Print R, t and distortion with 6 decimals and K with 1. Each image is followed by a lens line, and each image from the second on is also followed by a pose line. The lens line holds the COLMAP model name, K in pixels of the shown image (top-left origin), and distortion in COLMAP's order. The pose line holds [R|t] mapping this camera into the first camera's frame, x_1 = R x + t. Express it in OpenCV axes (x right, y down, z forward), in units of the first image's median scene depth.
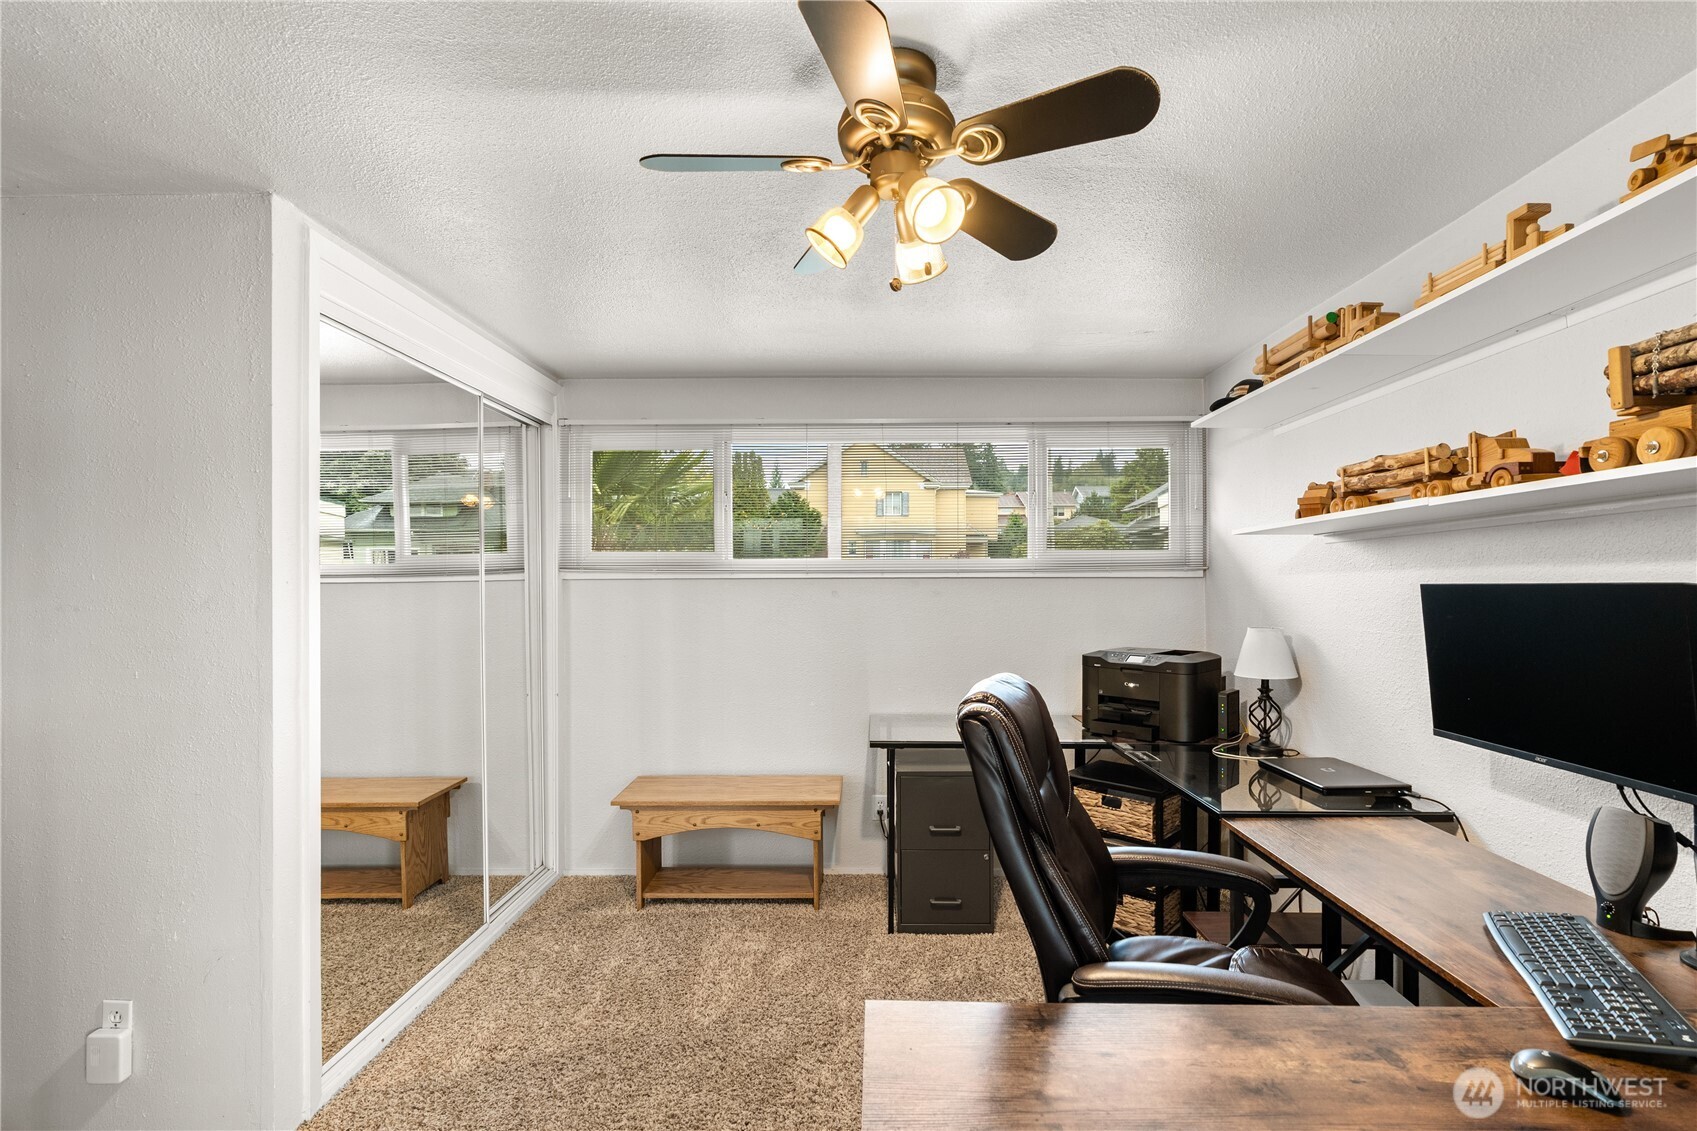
lens RADIAL K [[785.1, 0, 841.8], [0, 785.1, 578.7], [0, 0, 1]] dist [-0.014456, 0.007231]
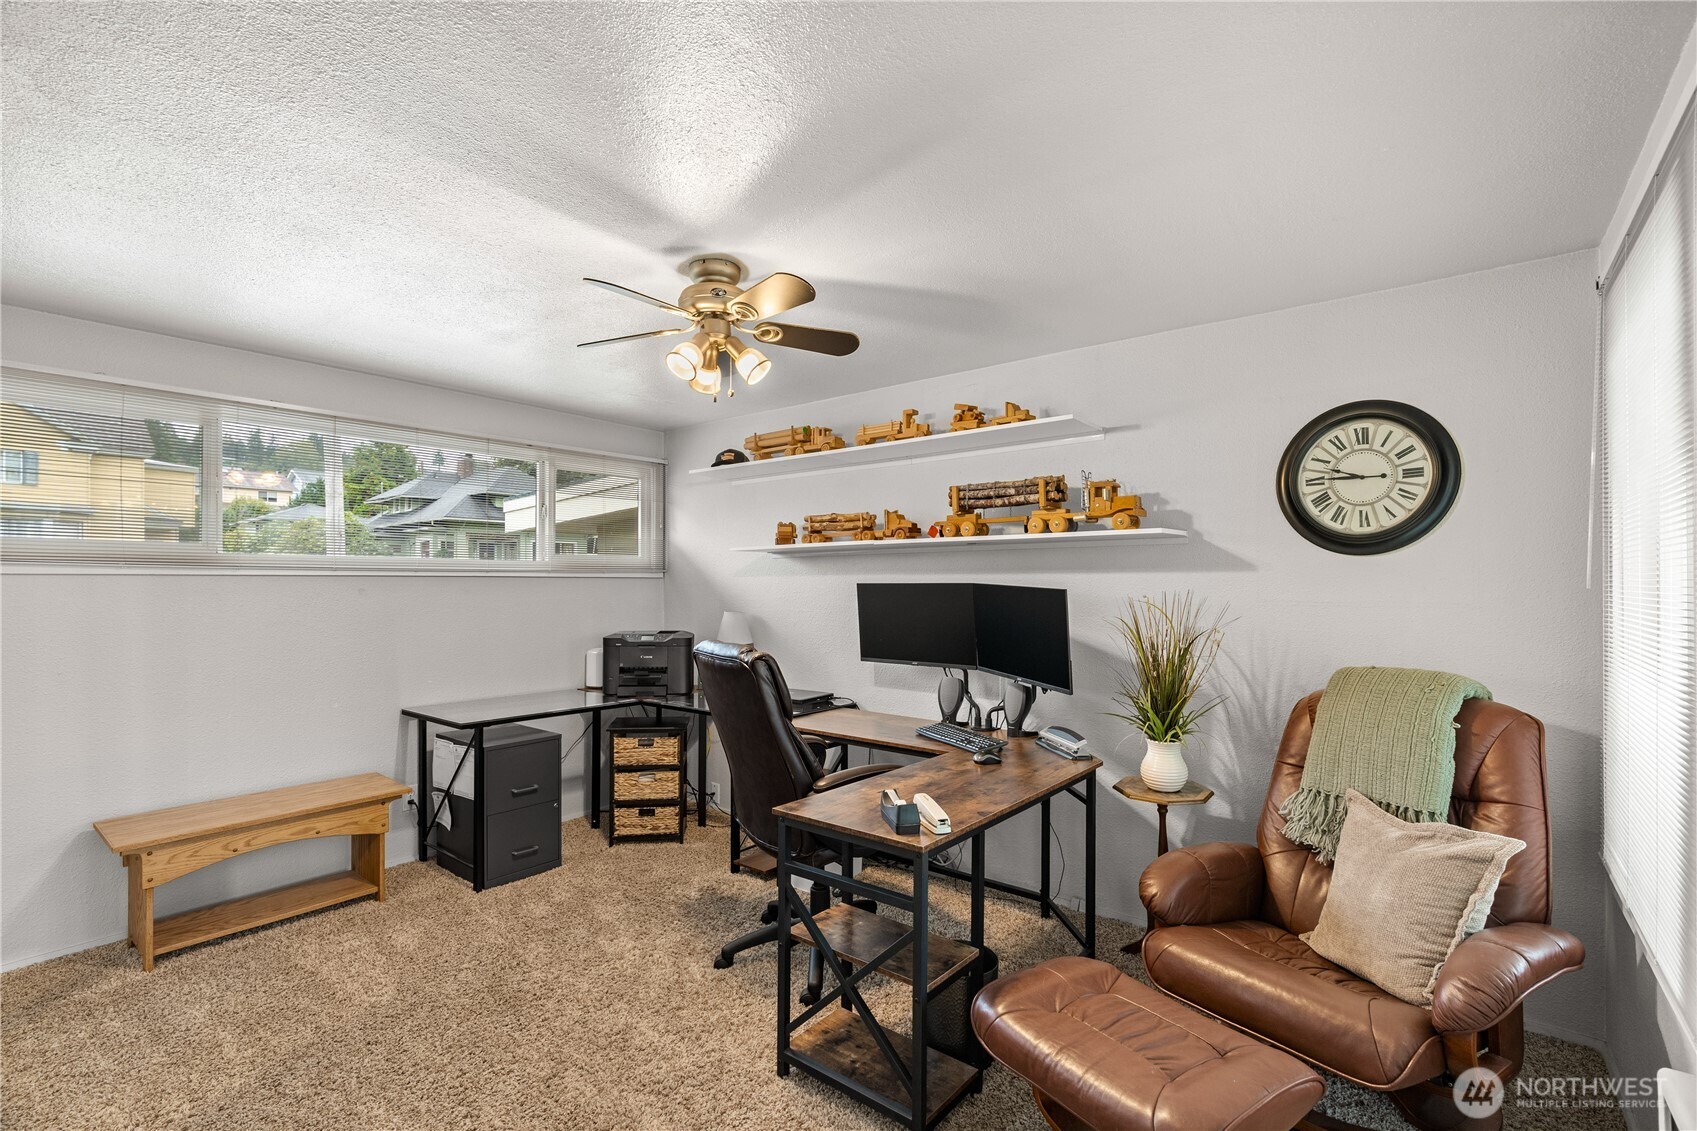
lens RADIAL K [[785.1, 0, 841.8], [0, 785.1, 578.7], [0, 0, 1]] dist [-0.014456, 0.007231]
pose [[0.609454, 0.007205, 0.792789, -0.666568], [-0.008262, 0.999962, -0.002737, 0.001363], [-0.792778, -0.004882, 0.609491, -0.125542]]
